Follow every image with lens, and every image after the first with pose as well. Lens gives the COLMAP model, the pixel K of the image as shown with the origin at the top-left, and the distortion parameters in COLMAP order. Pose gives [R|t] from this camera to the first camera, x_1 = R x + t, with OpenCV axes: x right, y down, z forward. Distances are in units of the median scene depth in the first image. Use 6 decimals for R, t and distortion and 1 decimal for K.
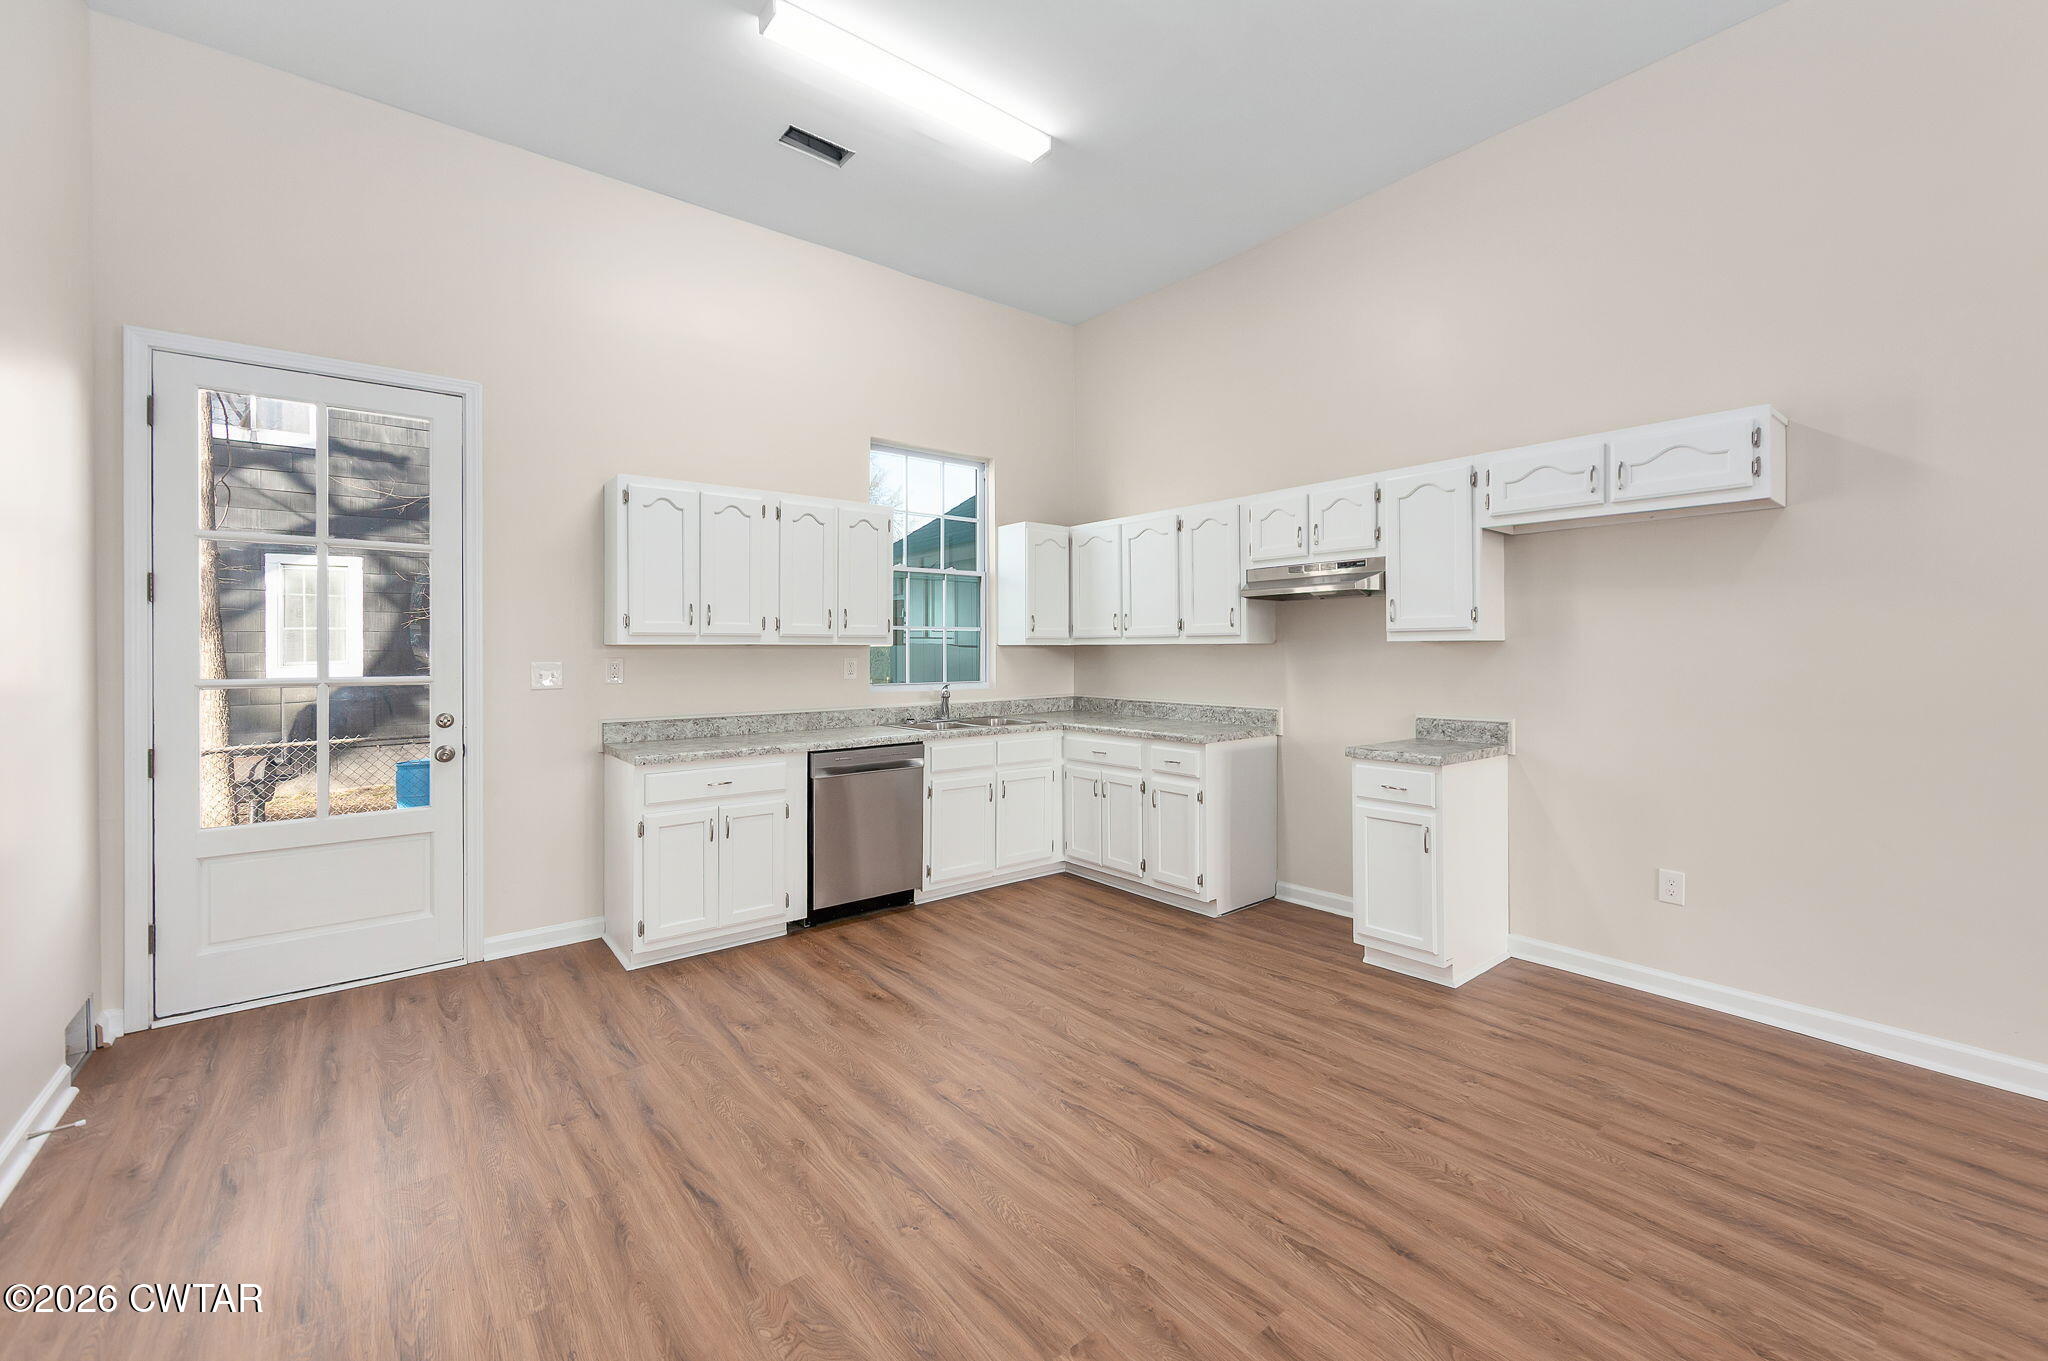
lens RADIAL K [[816.3, 0, 1050.5], [0, 816.3, 651.4], [0, 0, 1]] dist [-0.000915, -0.000031]
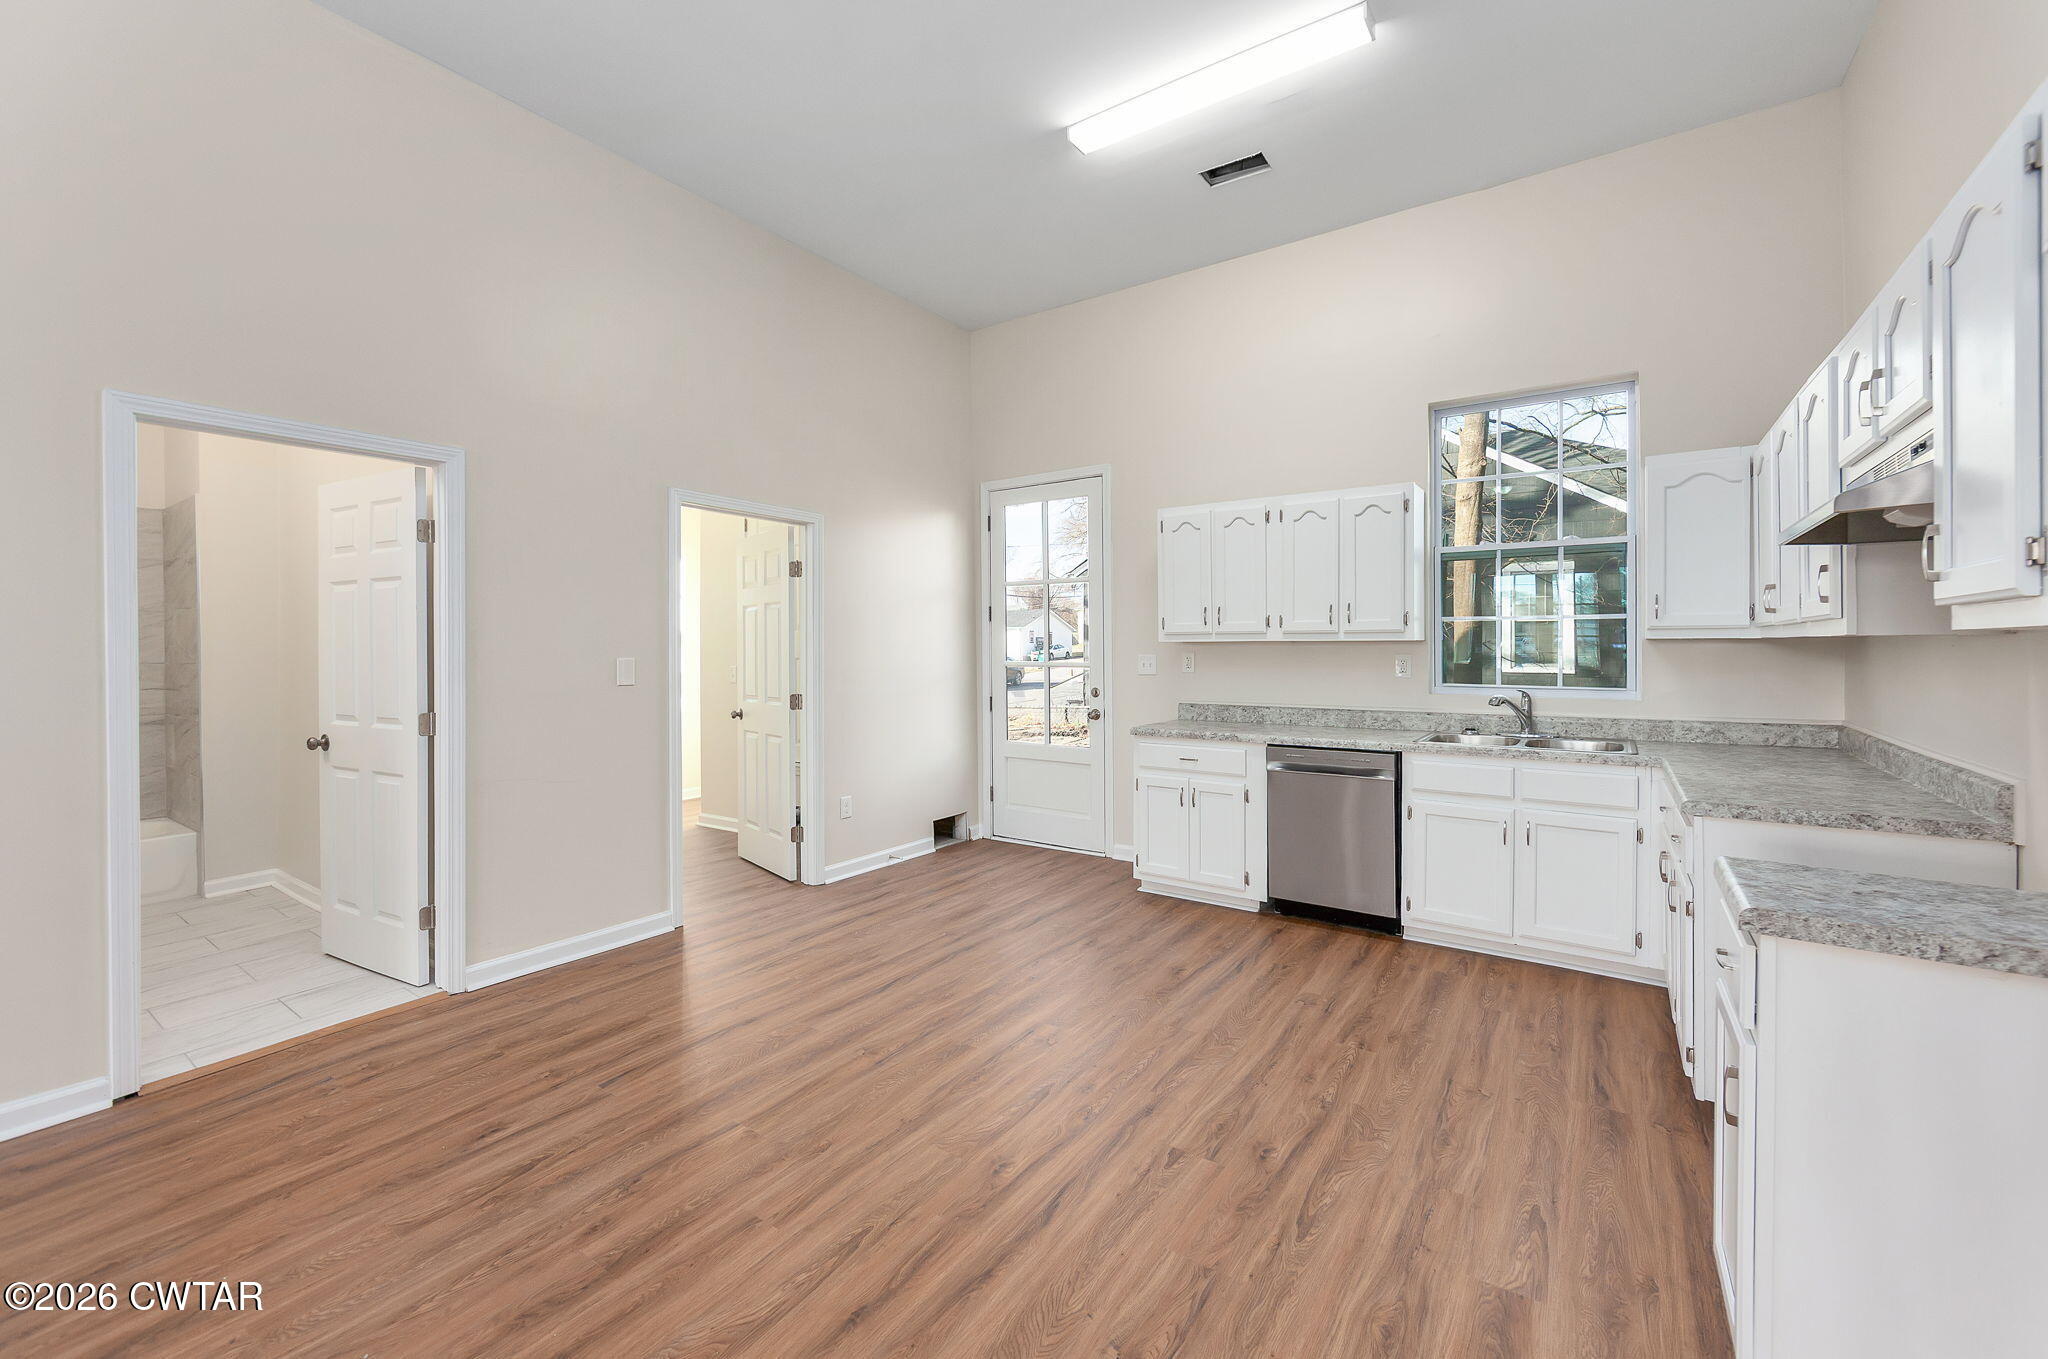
lens RADIAL K [[816.3, 0, 1050.5], [0, 816.3, 650.4], [0, 0, 1]] dist [-0.000915, -0.000031]
pose [[0.288717, 0.006556, -0.957392, 0.634364], [0.001344, 0.999973, 0.007253, -0.004603], [0.957414, -0.003380, 0.288700, 0.442900]]
